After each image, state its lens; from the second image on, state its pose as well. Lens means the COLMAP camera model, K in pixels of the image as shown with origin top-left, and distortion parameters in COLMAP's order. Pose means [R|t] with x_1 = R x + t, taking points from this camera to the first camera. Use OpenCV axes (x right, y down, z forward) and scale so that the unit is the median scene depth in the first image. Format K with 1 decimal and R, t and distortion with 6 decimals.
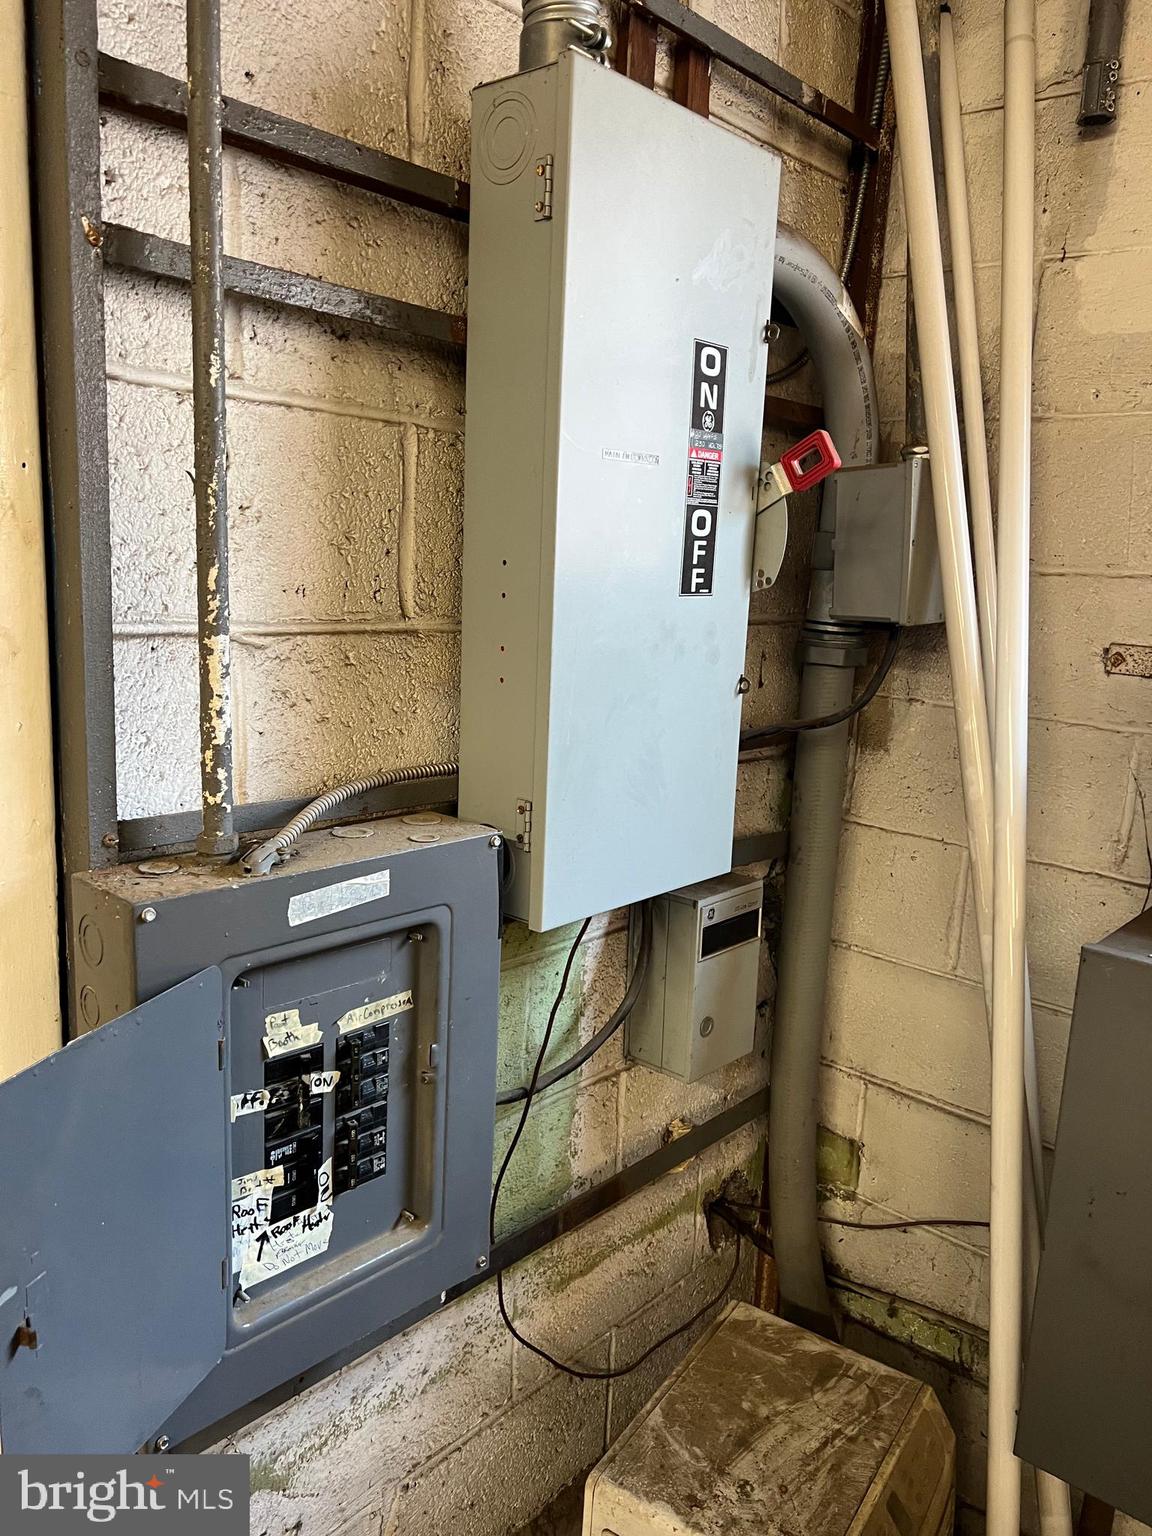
lens RADIAL K [[1164.7, 0, 581.2], [0, 1164.7, 775.4], [0, 0, 1]] dist [0.075248, -0.100208]
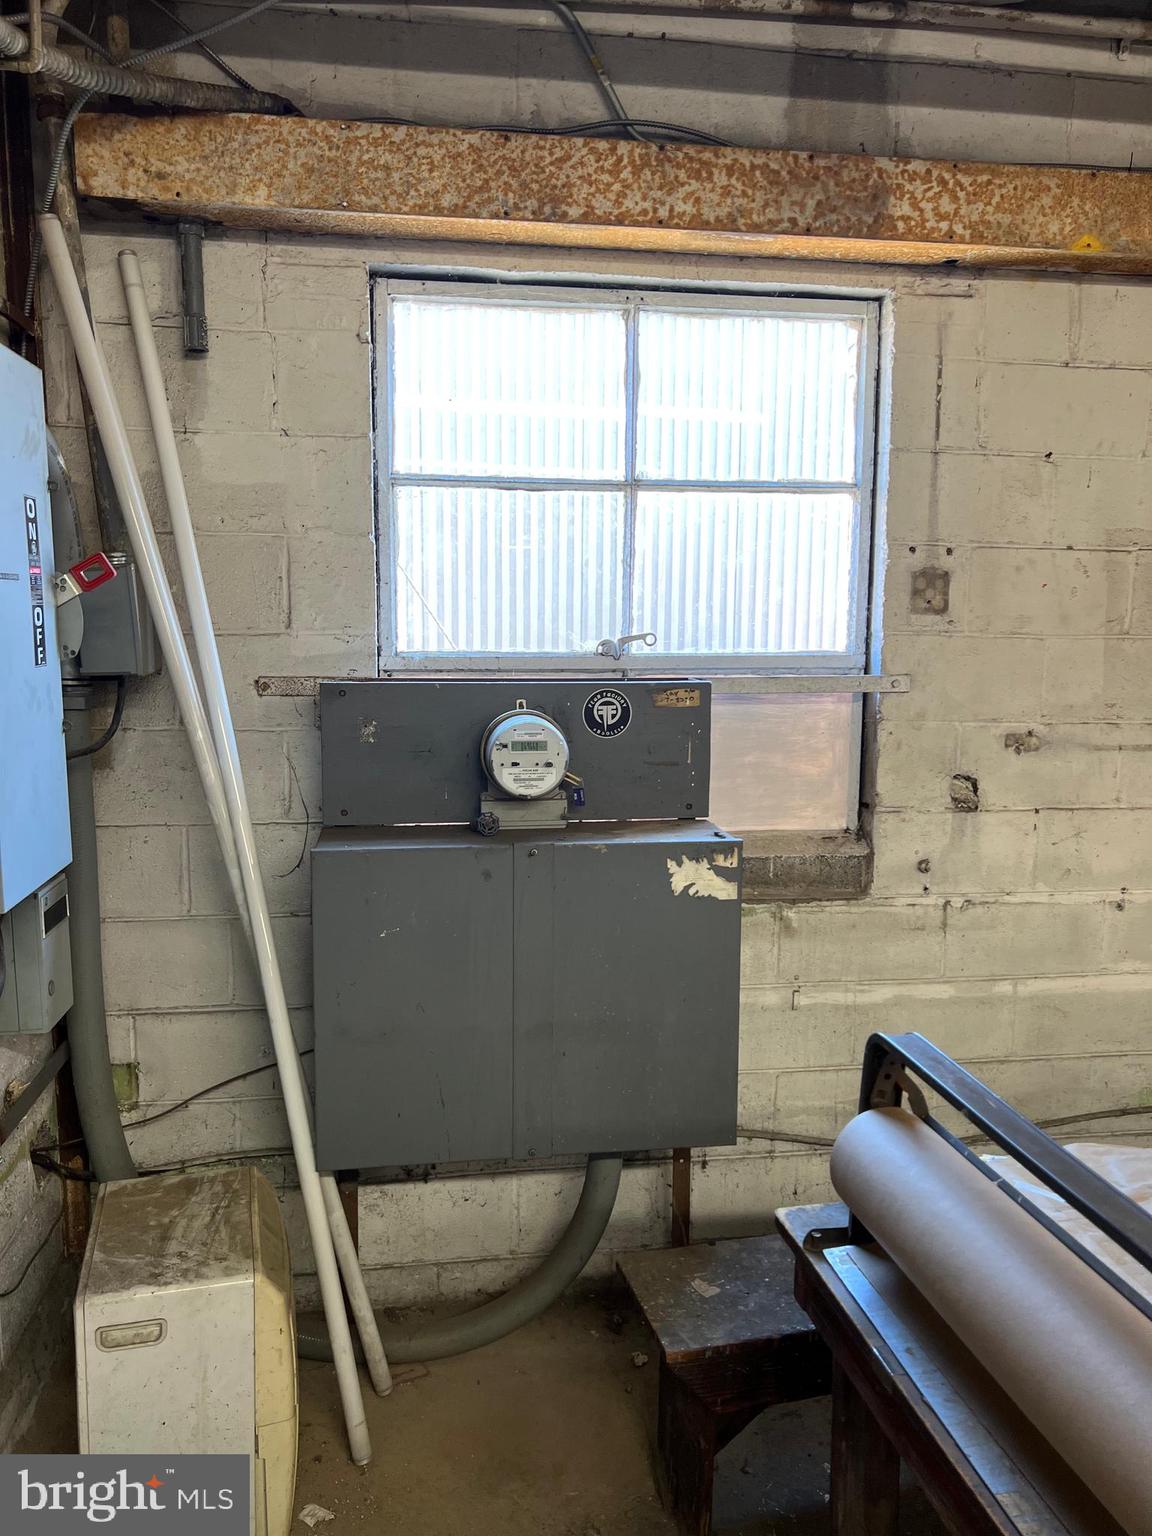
lens RADIAL K [[1164.7, 0, 581.2], [0, 1164.7, 775.4], [0, 0, 1]] dist [0.075248, -0.100208]
pose [[0.647910, -0.149435, 0.746915, -0.476959], [0.171814, 0.983968, 0.047822, 0.018143], [-0.742086, 0.097346, 0.663198, -0.363029]]
